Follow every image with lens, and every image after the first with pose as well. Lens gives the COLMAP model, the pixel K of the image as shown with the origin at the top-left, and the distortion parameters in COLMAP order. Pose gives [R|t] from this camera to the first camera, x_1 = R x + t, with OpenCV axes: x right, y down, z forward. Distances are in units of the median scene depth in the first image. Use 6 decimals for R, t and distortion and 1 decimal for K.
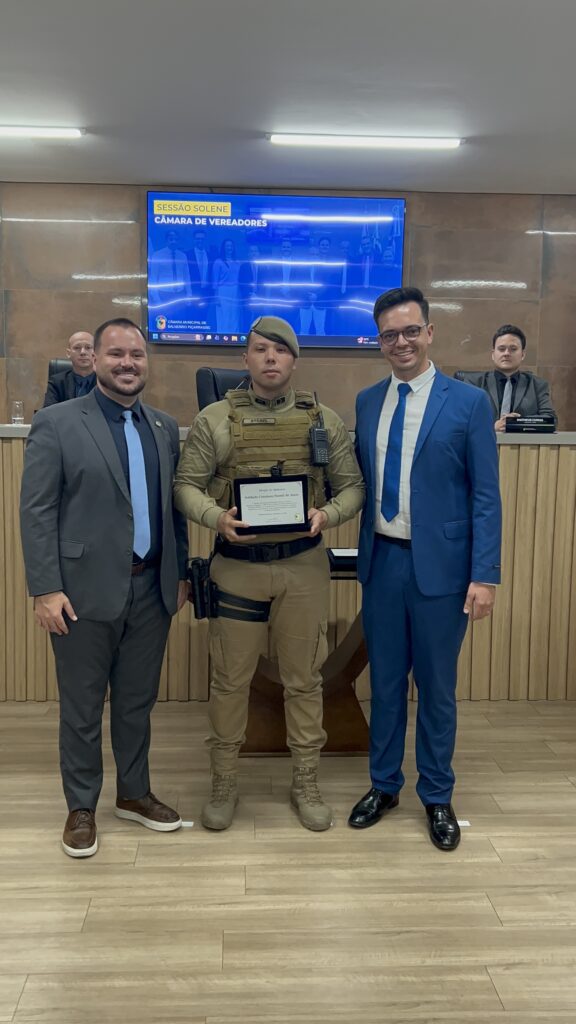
lens RADIAL K [[889.4, 0, 282.3], [0, 889.4, 506.4], [0, 0, 1]] dist [0.001564, 0.010549]
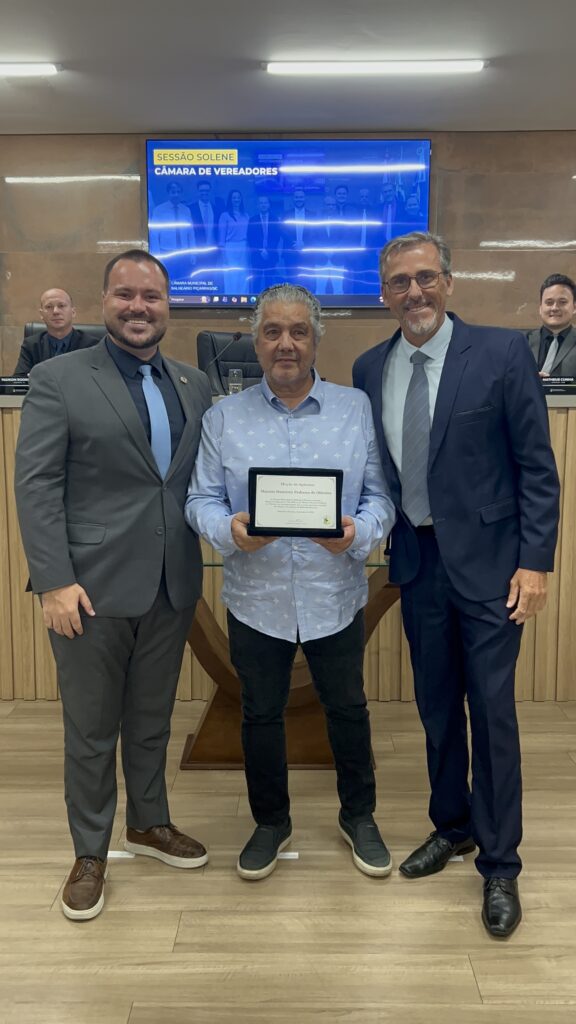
lens RADIAL K [[889.4, 0, 295.8], [0, 889.4, 511.9], [0, 0, 1]] dist [0.001564, 0.010549]
pose [[0.998218, -0.006994, -0.059261, 0.076275], [0.008758, 0.999524, 0.029573, 0.003687], [0.059026, -0.030040, 0.997804, 0.120803]]
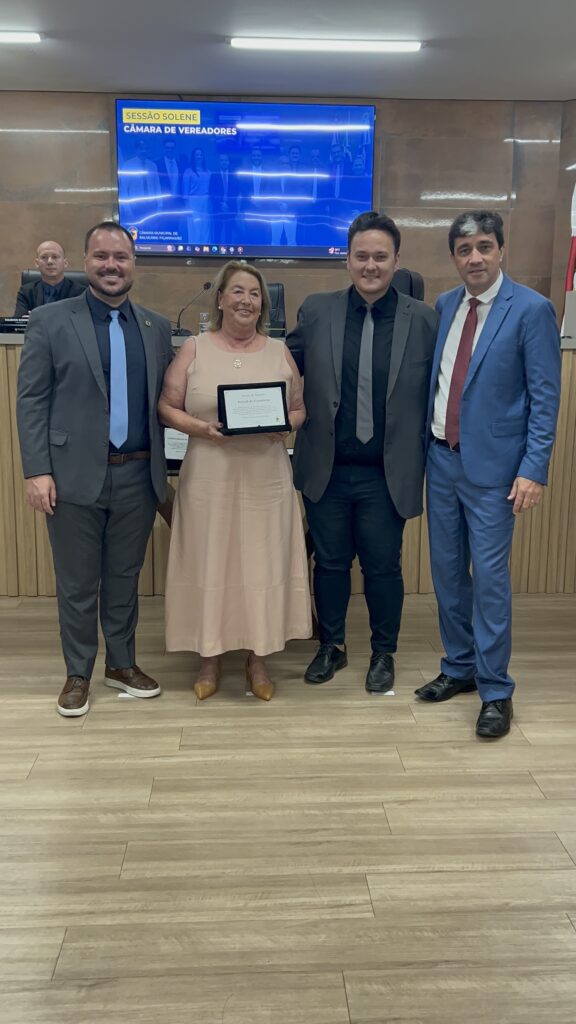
lens RADIAL K [[889.4, 0, 296.6], [0, 889.4, 509.0], [0, 0, 1]] dist [0.001564, 0.010549]
pose [[0.999974, -0.006344, 0.003422, 0.063500], [0.006021, 0.996168, 0.087251, 0.025144], [-0.003962, -0.087228, 0.996181, -0.048785]]
